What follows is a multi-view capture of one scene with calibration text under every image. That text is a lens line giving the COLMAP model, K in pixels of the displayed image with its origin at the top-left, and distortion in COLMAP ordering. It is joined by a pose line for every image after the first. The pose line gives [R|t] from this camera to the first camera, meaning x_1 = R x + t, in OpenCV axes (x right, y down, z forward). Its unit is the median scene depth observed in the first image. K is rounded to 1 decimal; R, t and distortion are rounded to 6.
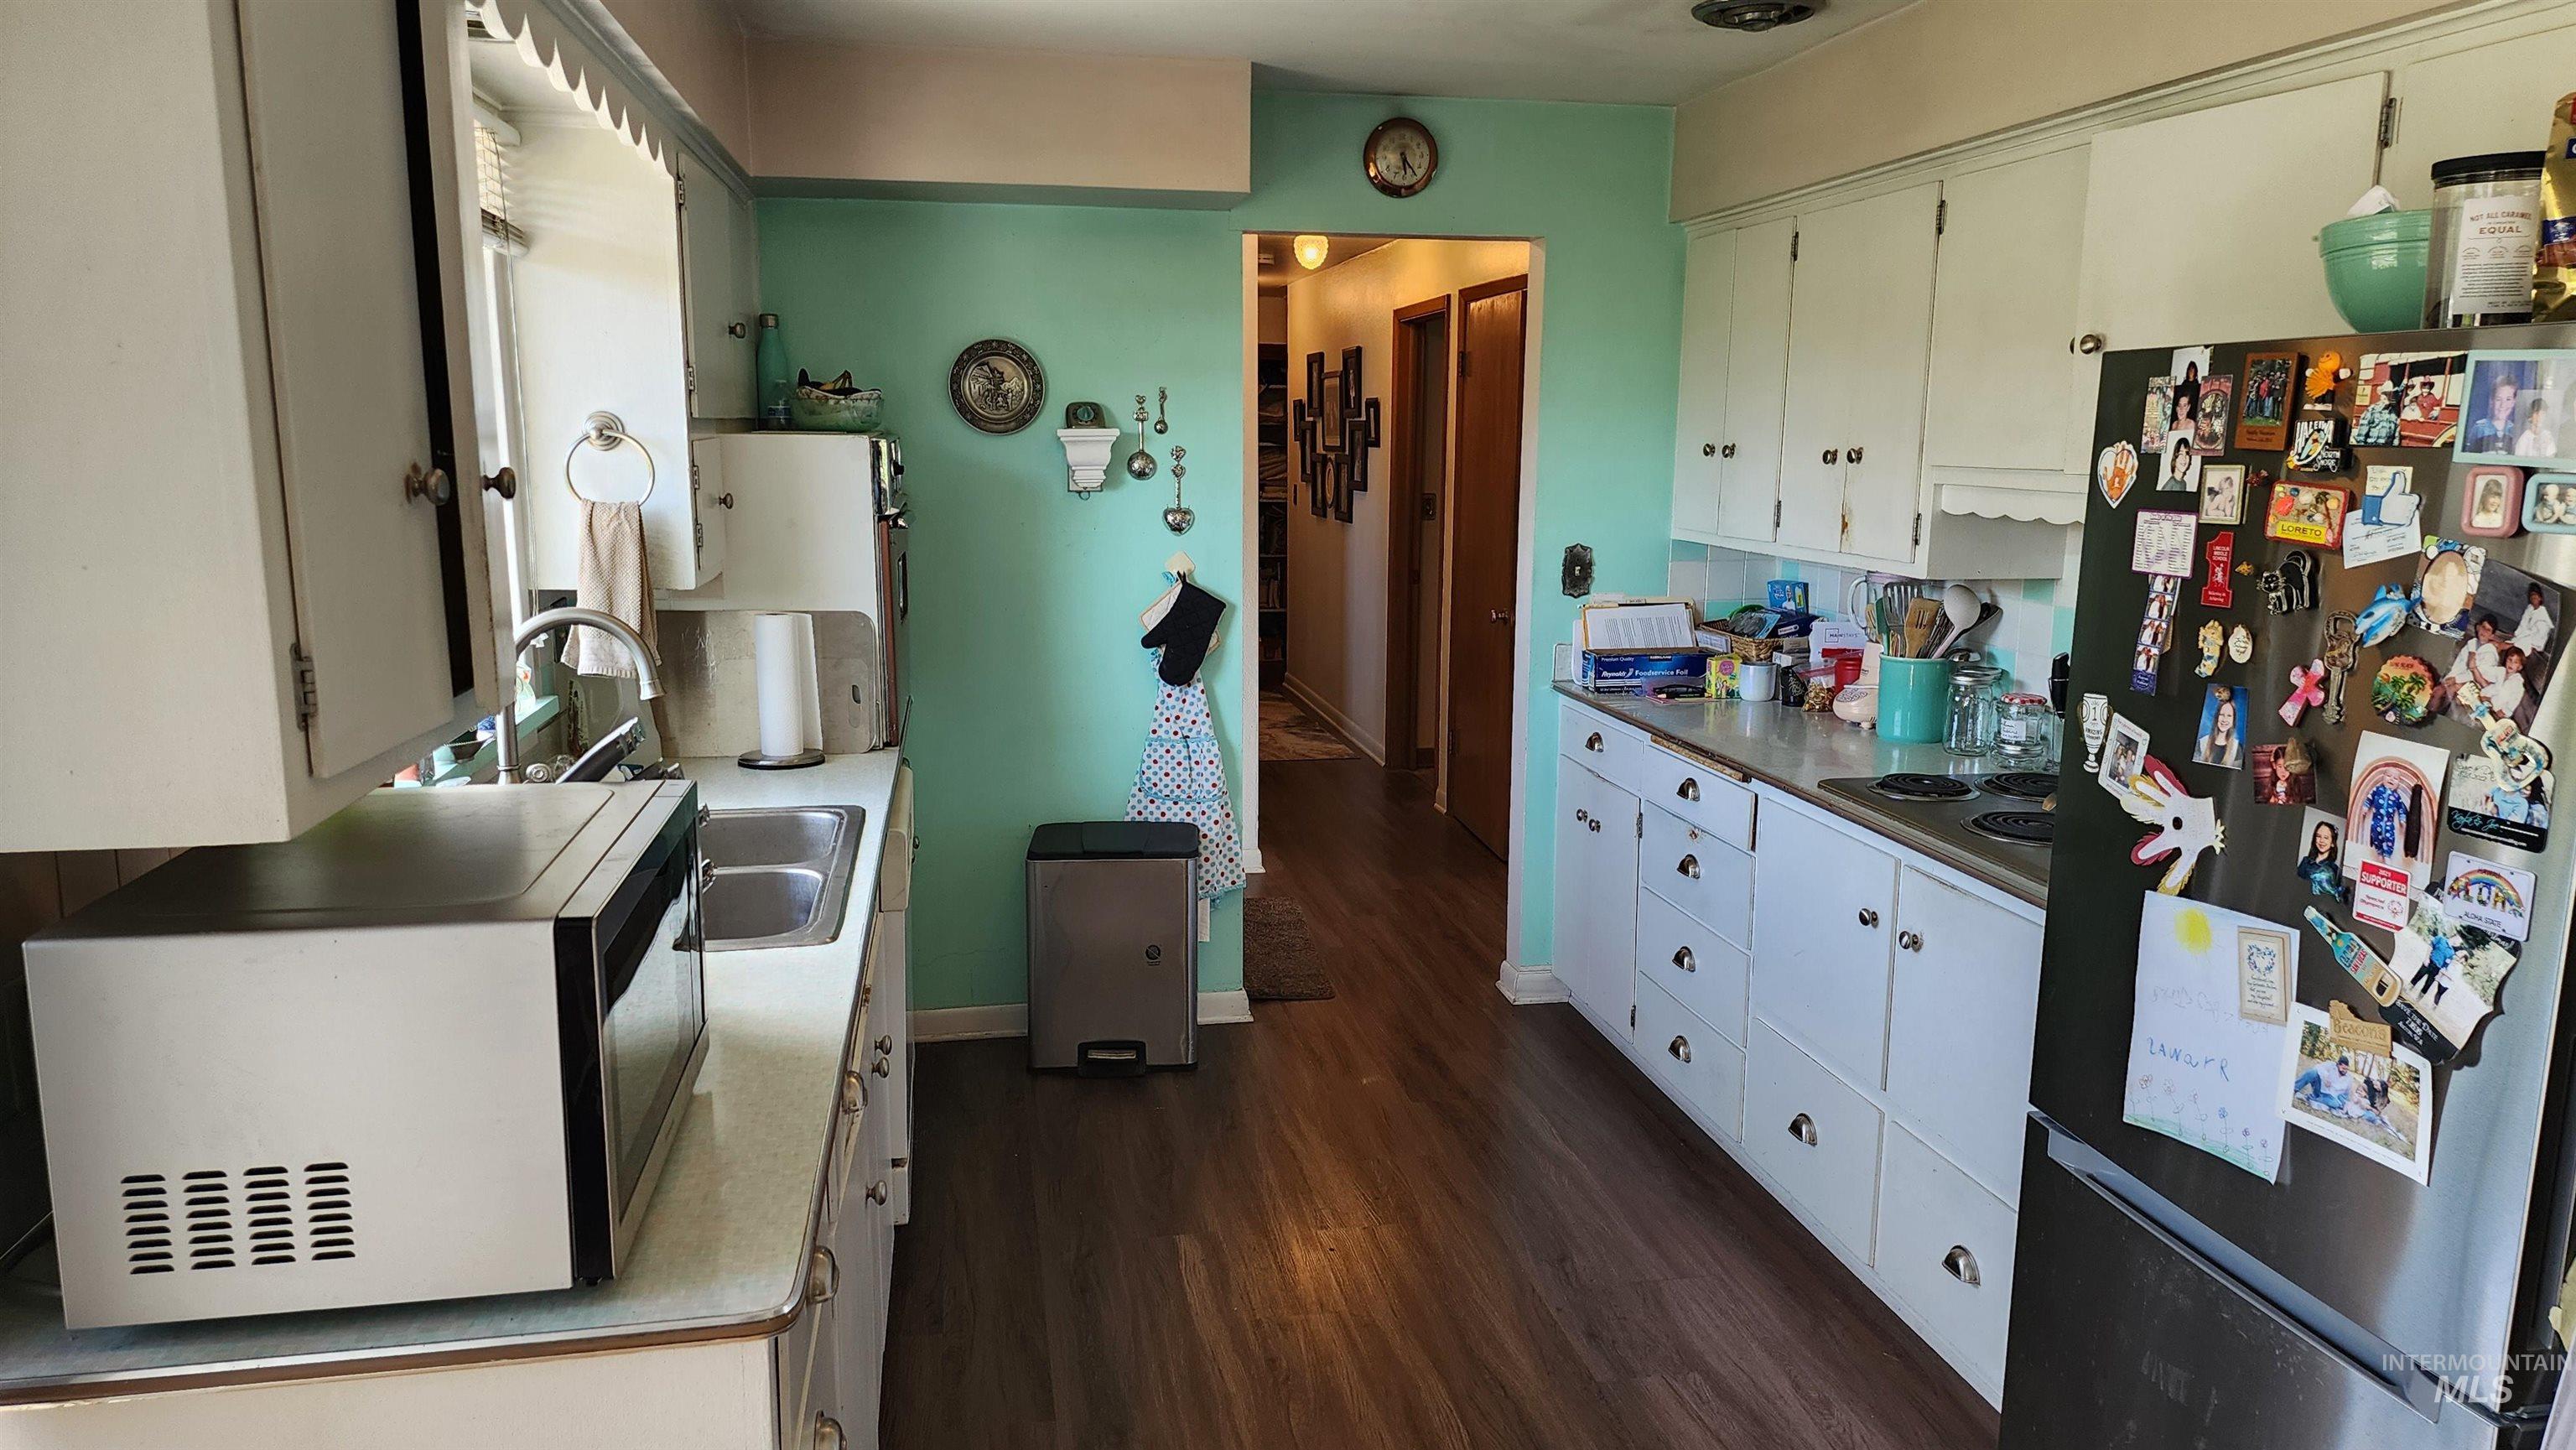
lens RADIAL K [[1712.3, 0, 1296.4], [0, 1712.3, 728.9], [0, 0, 1]] dist [0.076848, -0.059827]
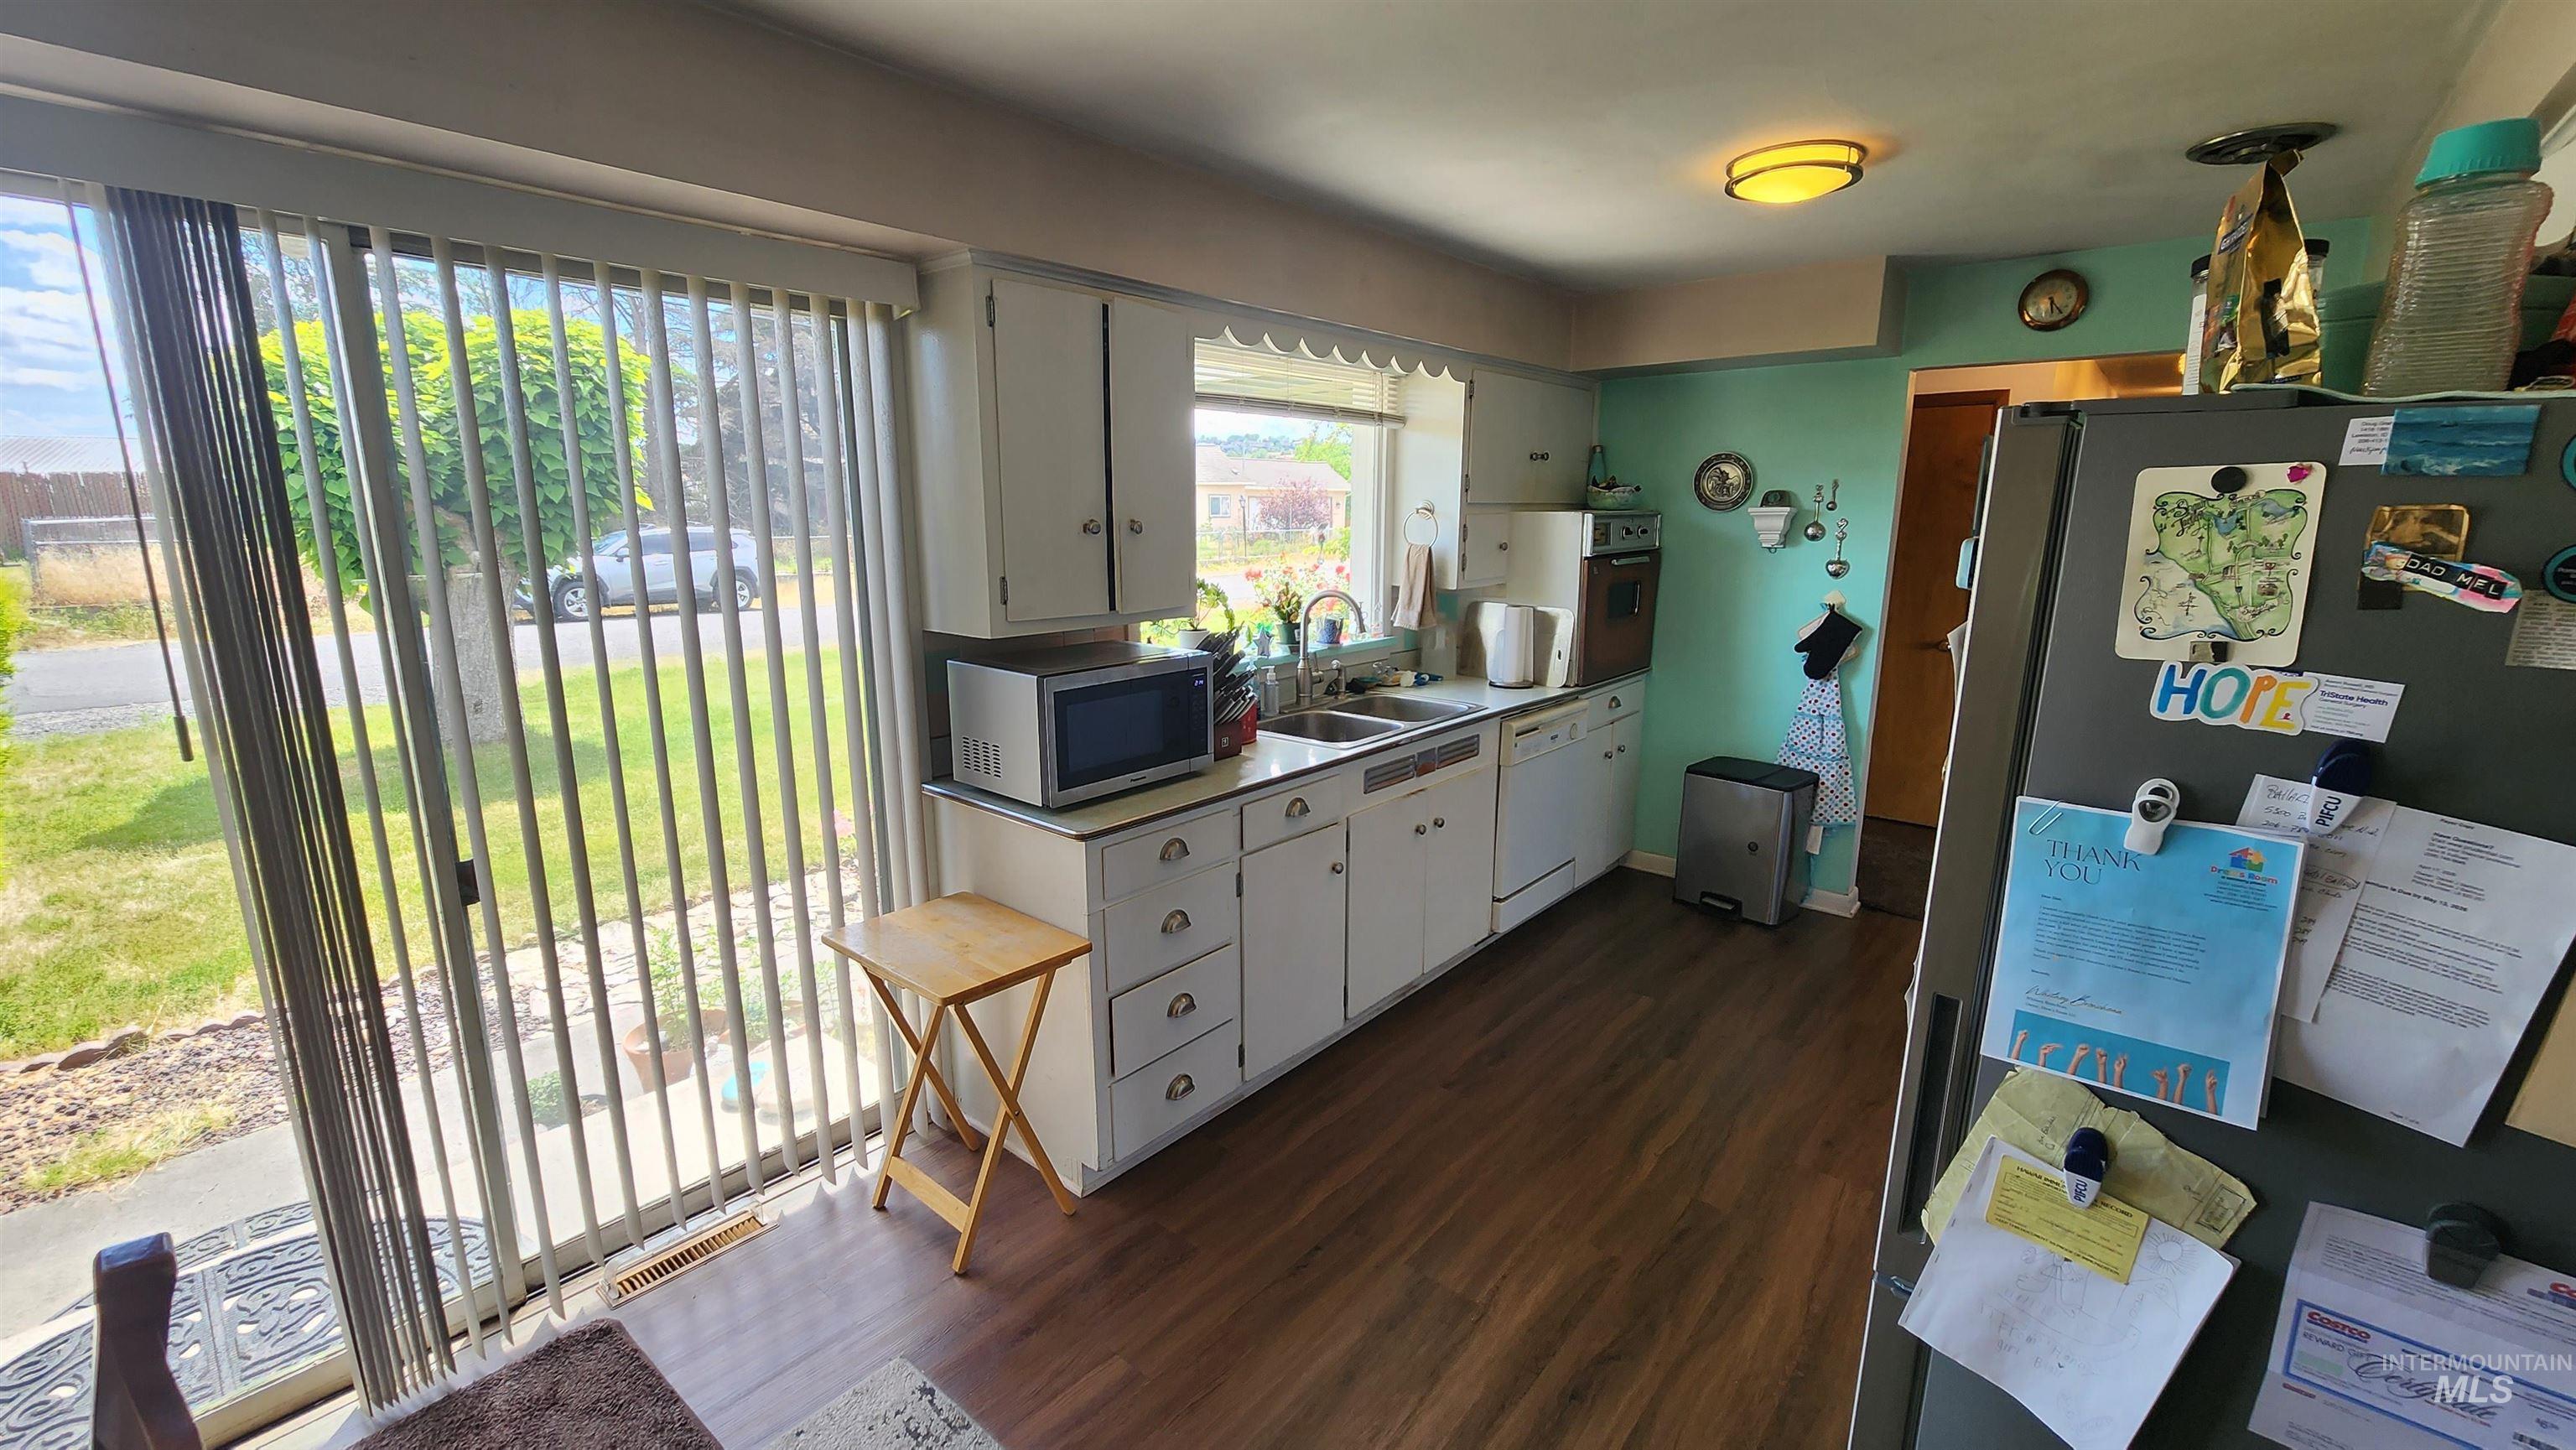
lens RADIAL K [[1059.8, 0, 1283.6], [0, 1059.8, 721.2], [0, 0, 1]] dist [-0.008967, 0.000847]
pose [[0.624397, 0.149893, -0.766590, 0.410072], [-0.132396, 0.987524, 0.085255, -0.007500], [0.769805, 0.048261, 0.636452, 0.065980]]
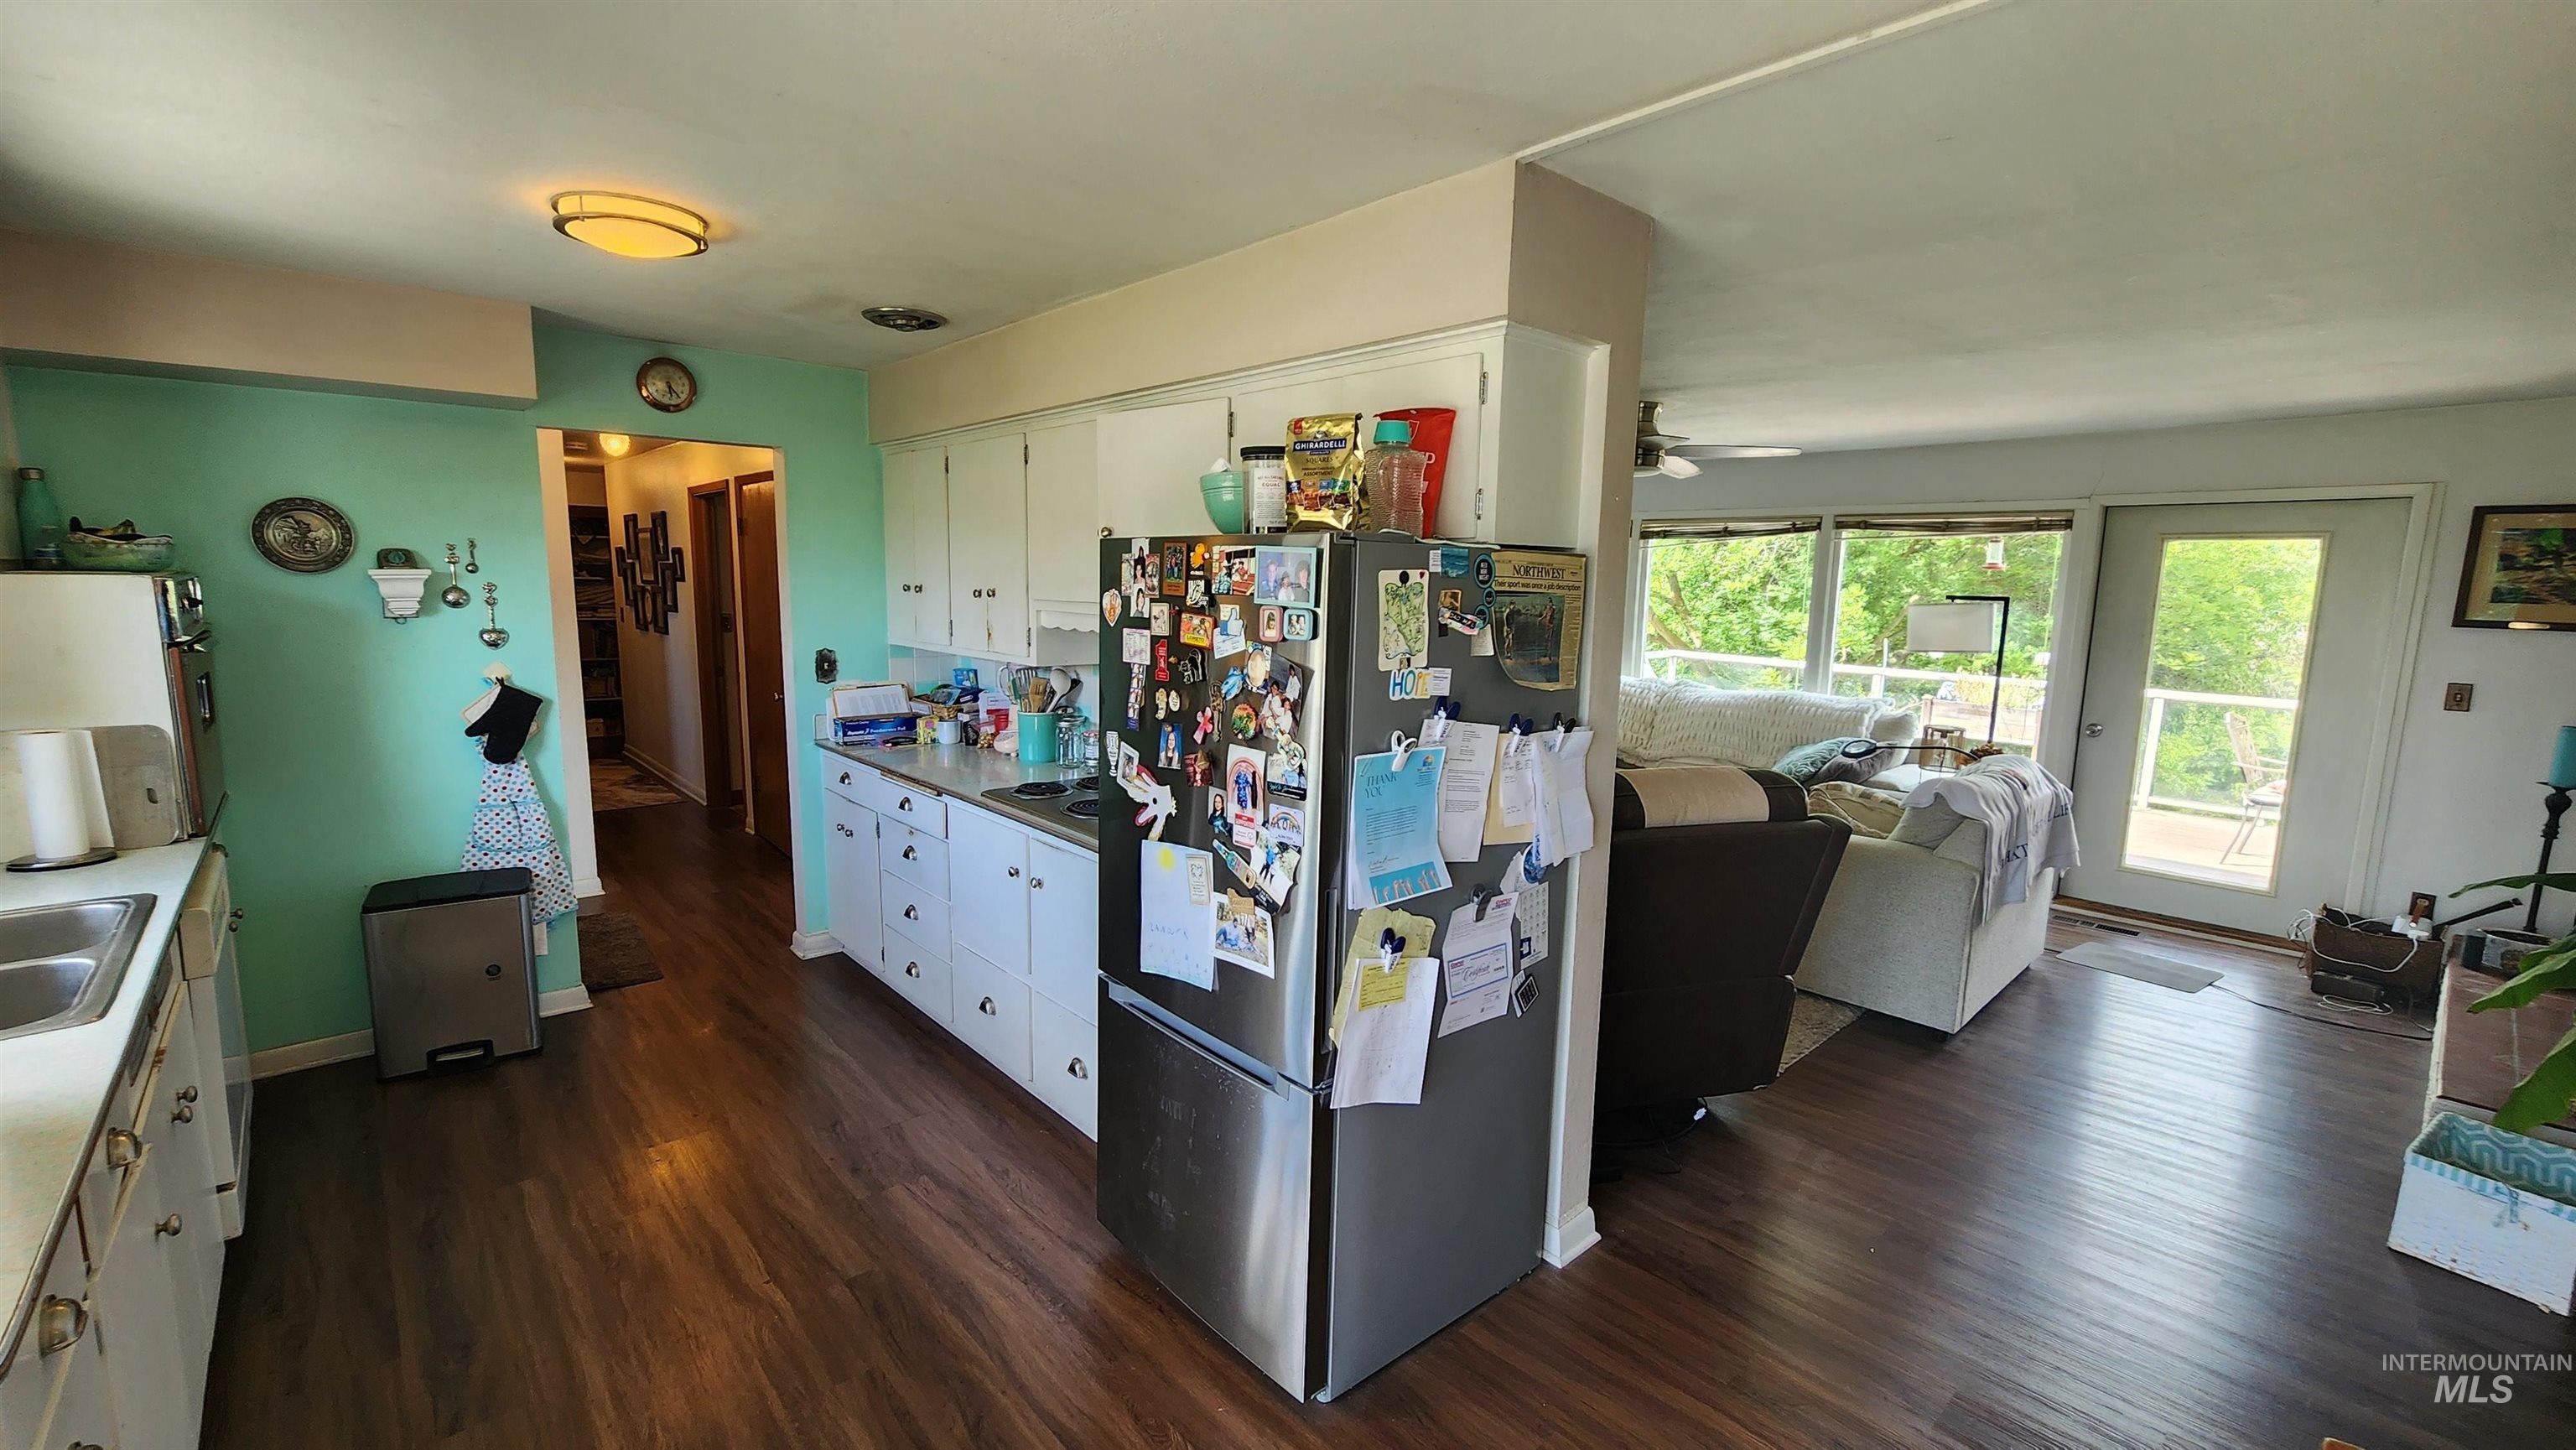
lens RADIAL K [[1059.8, 0, 1289.0], [0, 1059.8, 728.7], [0, 0, 1]] dist [-0.008967, 0.000847]
pose [[0.853084, -0.064734, 0.517743, 0.032847], [0.077640, 0.996976, -0.003275, -0.003200], [-0.515965, 0.042991, 0.855530, -0.006279]]
